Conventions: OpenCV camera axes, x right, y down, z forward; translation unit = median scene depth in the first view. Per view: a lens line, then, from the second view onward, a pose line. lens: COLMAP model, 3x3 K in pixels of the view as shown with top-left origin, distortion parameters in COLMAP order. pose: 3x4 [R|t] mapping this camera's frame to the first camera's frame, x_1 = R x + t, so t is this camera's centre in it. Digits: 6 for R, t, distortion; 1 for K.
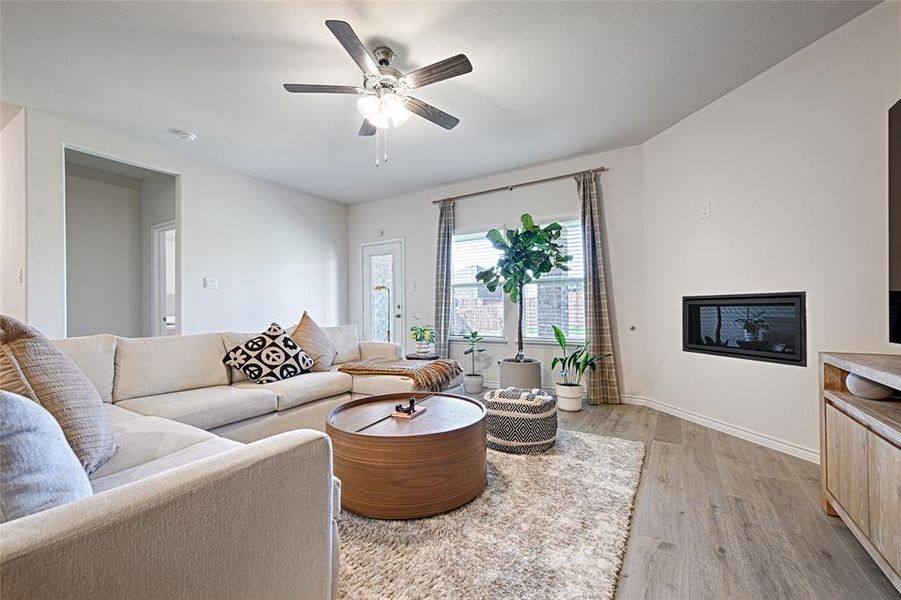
lens RADIAL K [[376.6, 0, 447.8], [0, 376.6, 307.3], [0, 0, 1]] dist [-0.000236, -0.000143]
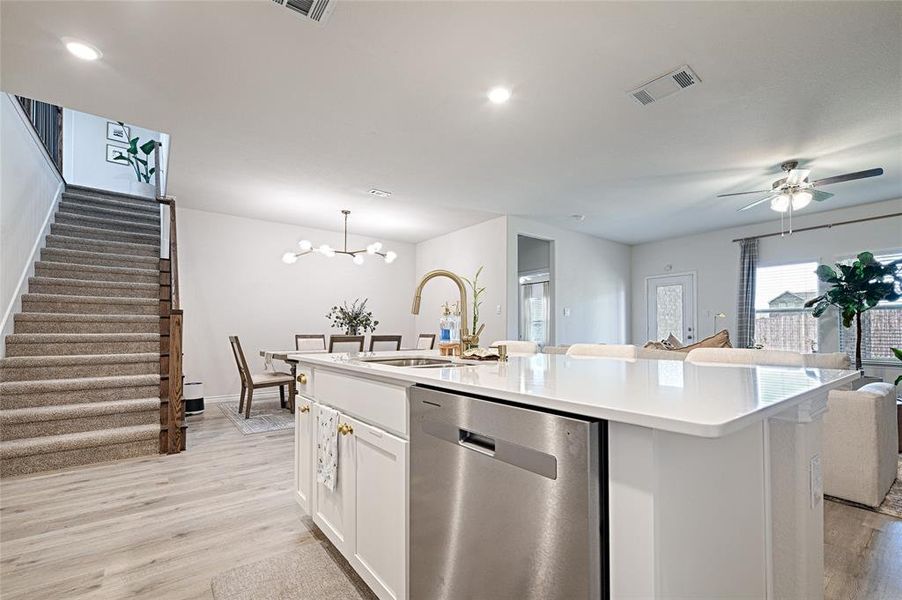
lens RADIAL K [[394.3, 0, 452.4], [0, 394.3, 323.5], [0, 0, 1]] dist [-0.001704, -0.000407]
pose [[0.929656, -0.001476, -0.368425, -0.415897], [-0.004748, 0.999861, -0.015987, 0.004223], [0.368397, 0.016612, 0.929520, -0.484650]]
